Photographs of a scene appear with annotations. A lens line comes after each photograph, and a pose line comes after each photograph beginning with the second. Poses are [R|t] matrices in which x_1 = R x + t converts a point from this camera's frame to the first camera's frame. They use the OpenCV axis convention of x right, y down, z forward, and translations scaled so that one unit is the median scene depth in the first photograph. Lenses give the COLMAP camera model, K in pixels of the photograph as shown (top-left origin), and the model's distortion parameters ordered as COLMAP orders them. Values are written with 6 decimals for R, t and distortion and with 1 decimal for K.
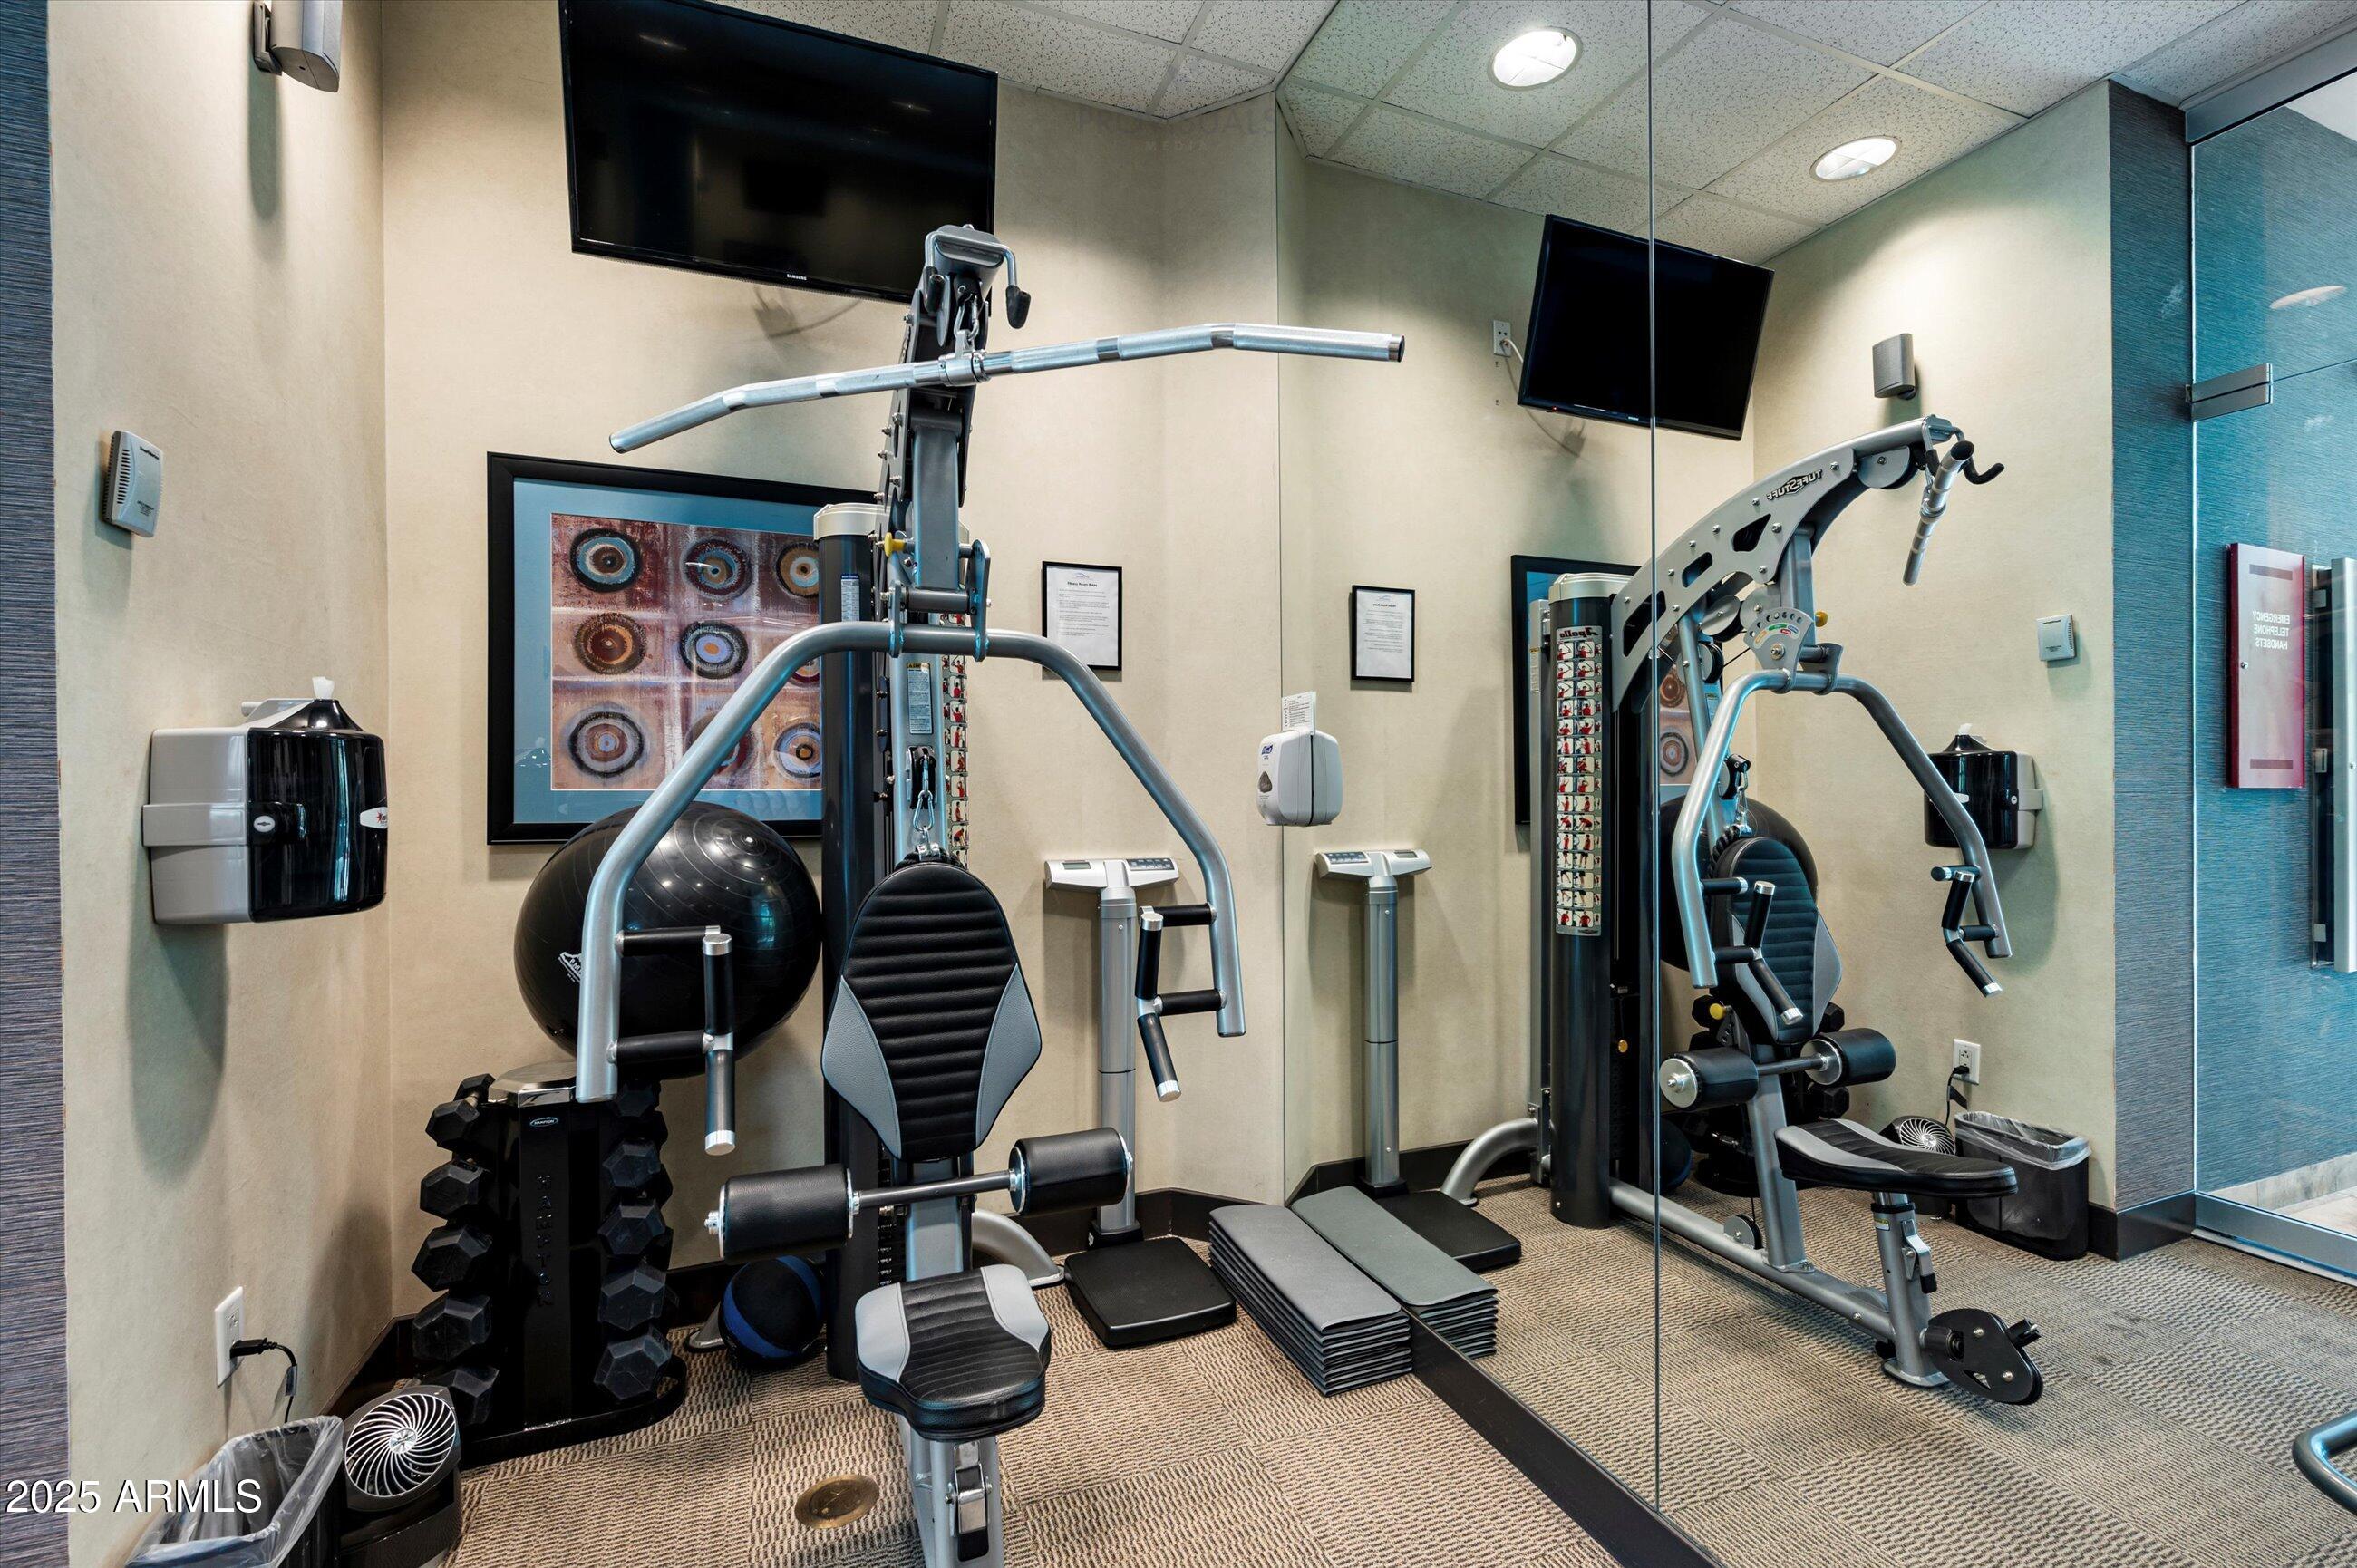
lens RADIAL K [[1034.5, 0, 1180.4], [0, 1034.5, 775.1], [0, 0, 1]] dist [0.001785, 0.000060]
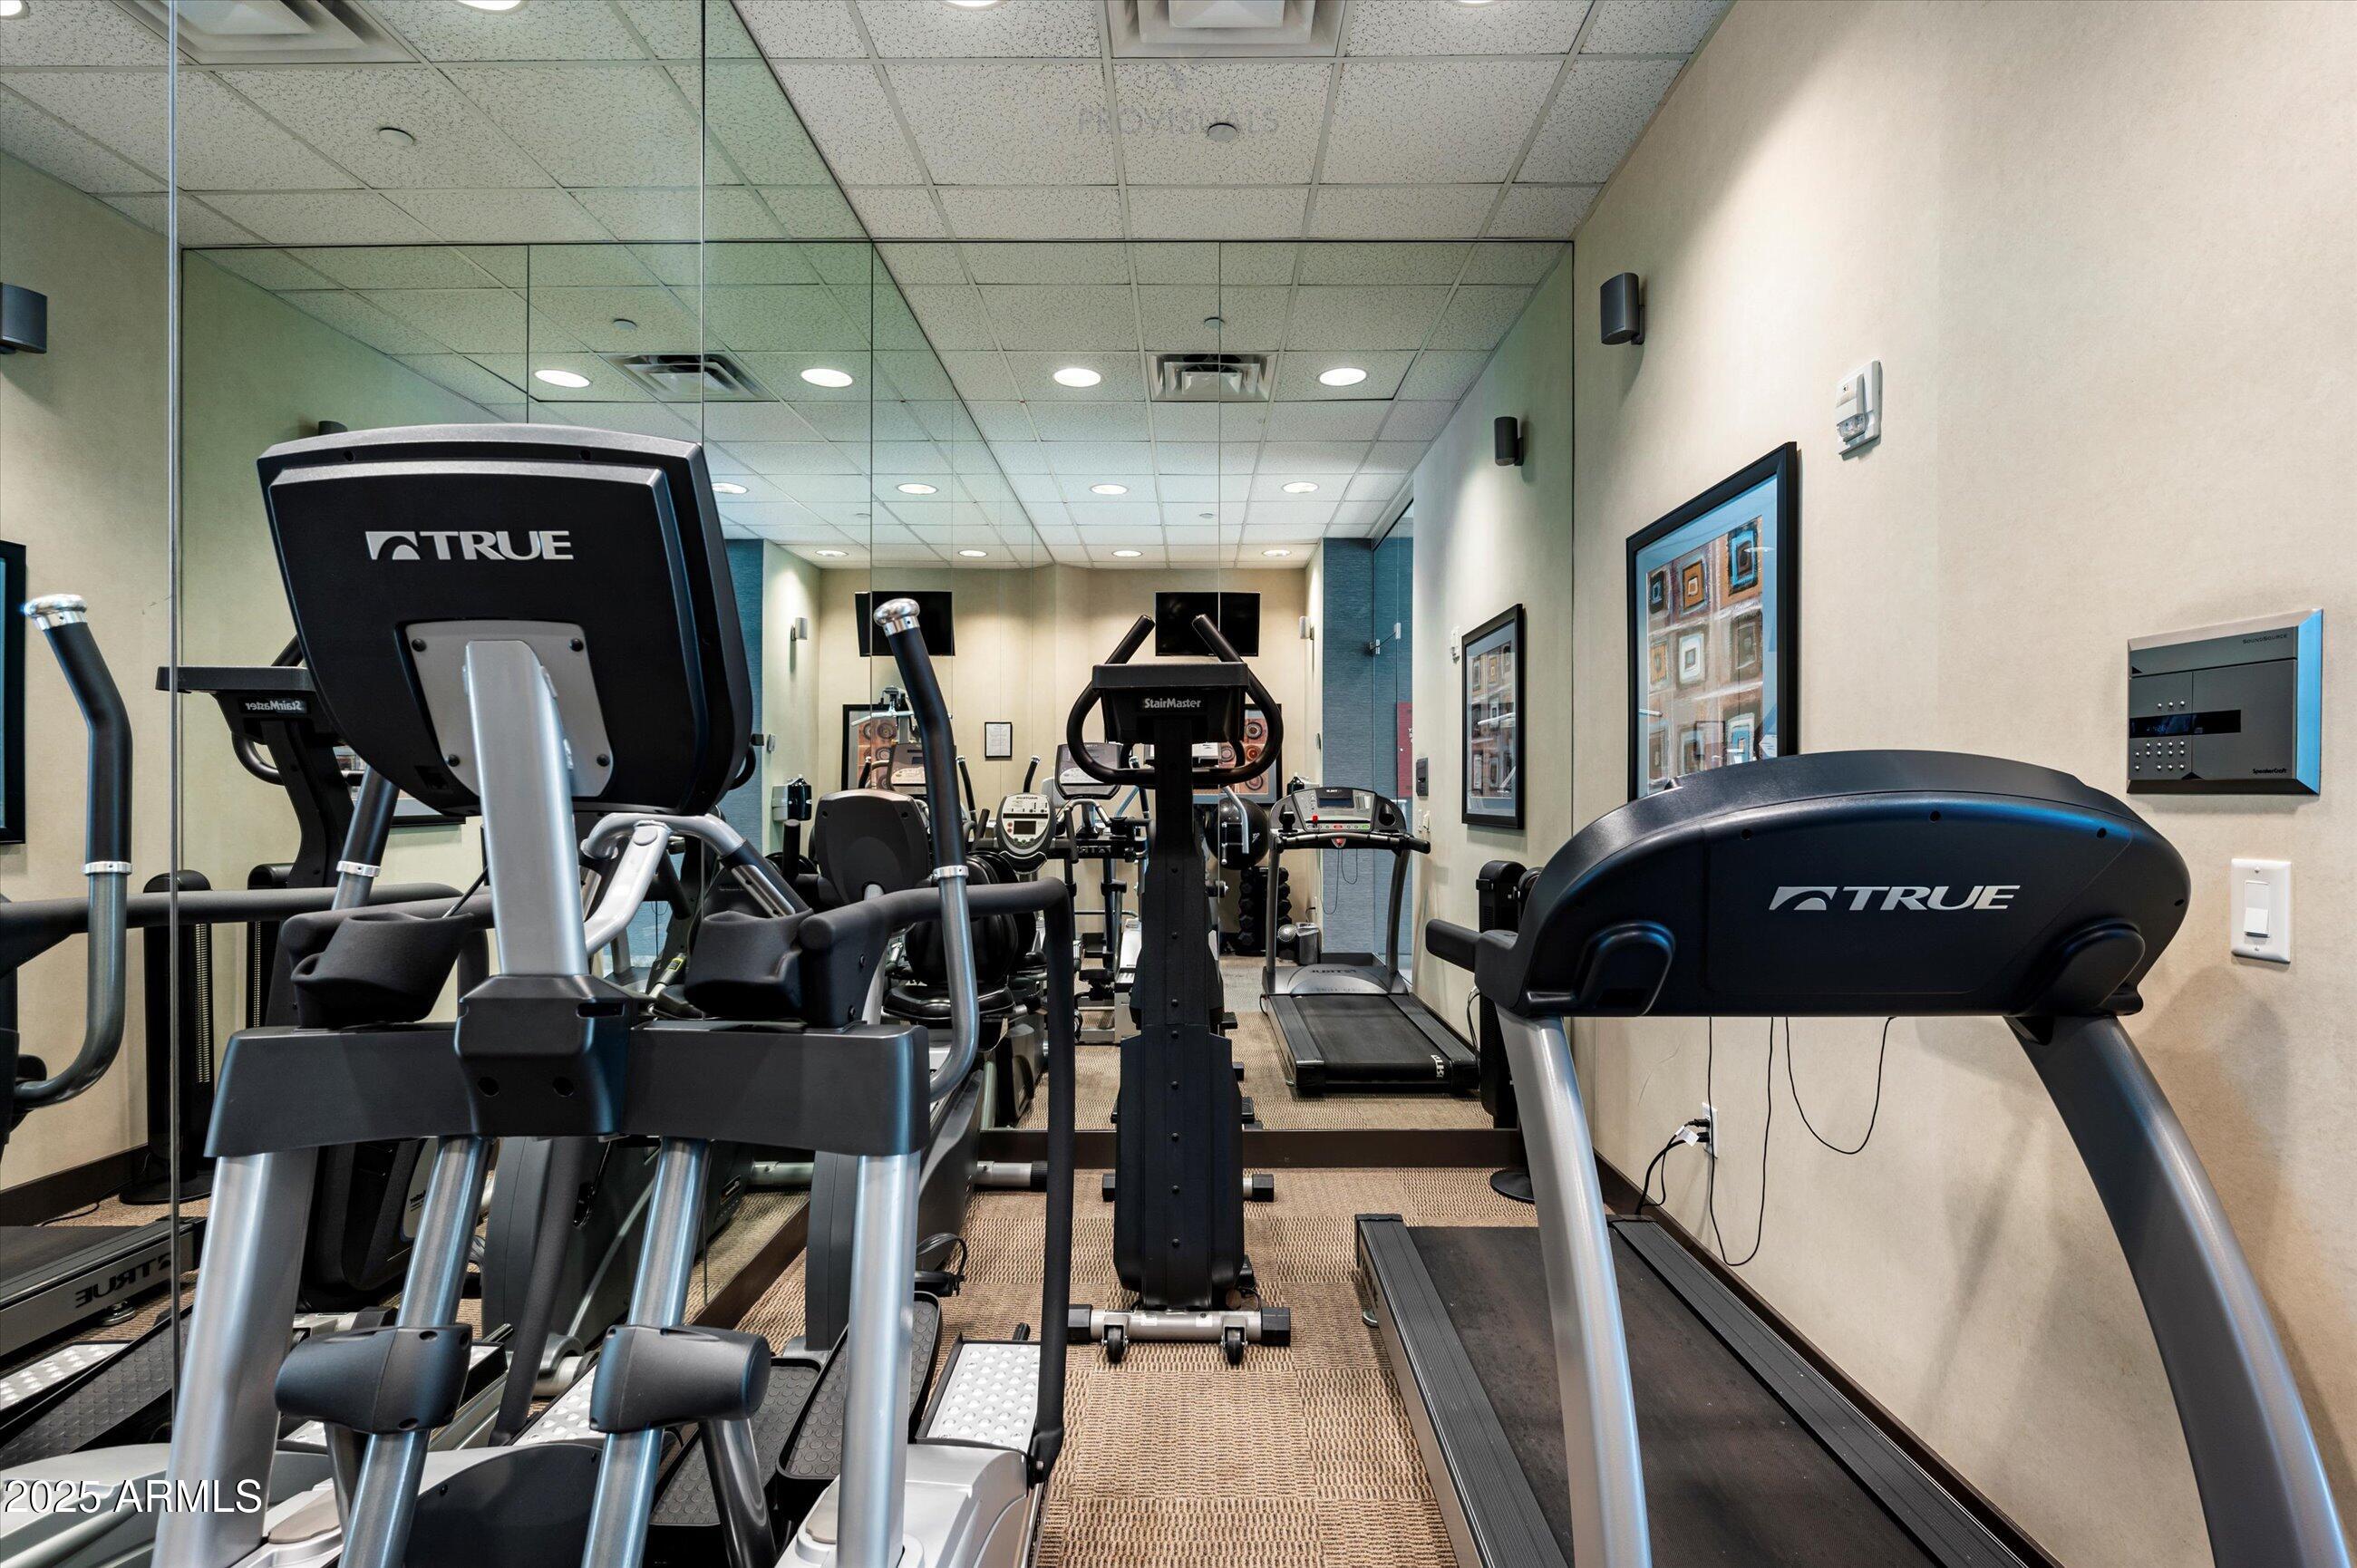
lens RADIAL K [[1034.5, 0, 1180.4], [0, 1034.5, 775.1], [0, 0, 1]] dist [0.001785, 0.000060]
pose [[0.926888, 0.000830, -0.375337, 2.354660], [-0.007459, 0.999841, -0.016210, -0.019287], [0.375264, 0.017824, 0.926747, -2.517125]]
